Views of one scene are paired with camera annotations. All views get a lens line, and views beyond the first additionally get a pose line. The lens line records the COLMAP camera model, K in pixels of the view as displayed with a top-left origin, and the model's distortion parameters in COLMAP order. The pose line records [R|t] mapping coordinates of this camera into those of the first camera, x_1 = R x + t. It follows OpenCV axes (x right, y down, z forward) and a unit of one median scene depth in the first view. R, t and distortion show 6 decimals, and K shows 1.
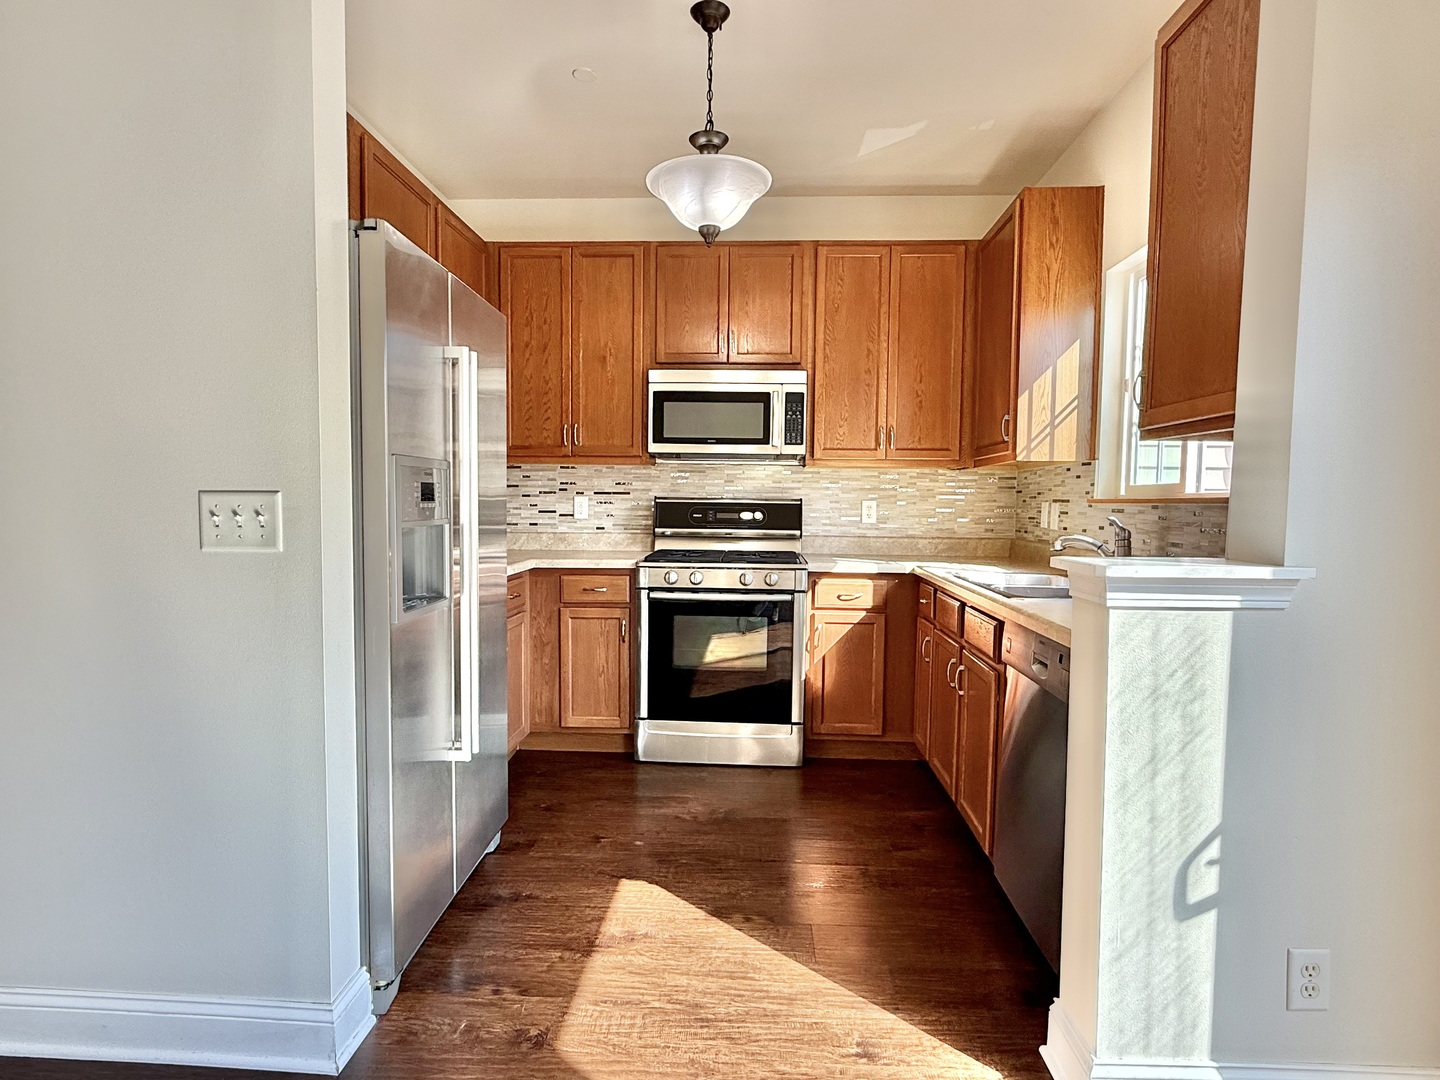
lens RADIAL K [[765.5, 0, 715.2], [0, 765.5, 540.1], [0, 0, 1]] dist [0.006576, -0.002621]
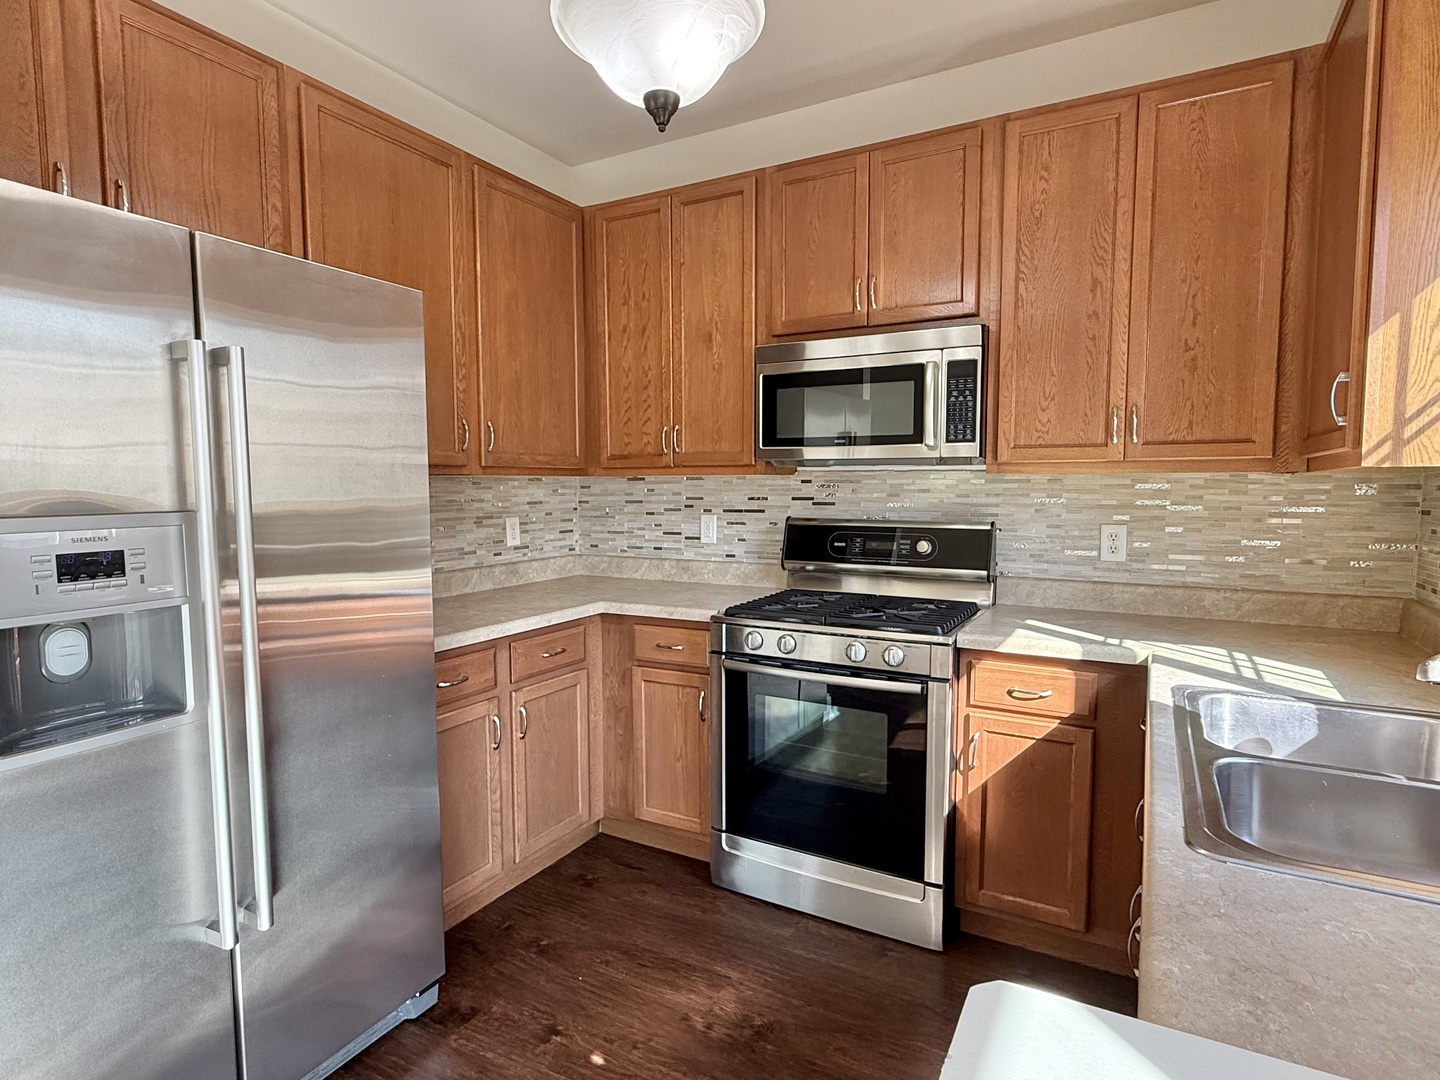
lens RADIAL K [[765.5, 0, 724.4], [0, 765.5, 541.3], [0, 0, 1]] dist [0.006576, -0.002621]
pose [[0.899016, 0.020338, -0.437444, 0.206529], [-0.011902, 0.999687, 0.022017, -0.052719], [0.437755, -0.014587, 0.898976, 0.329398]]
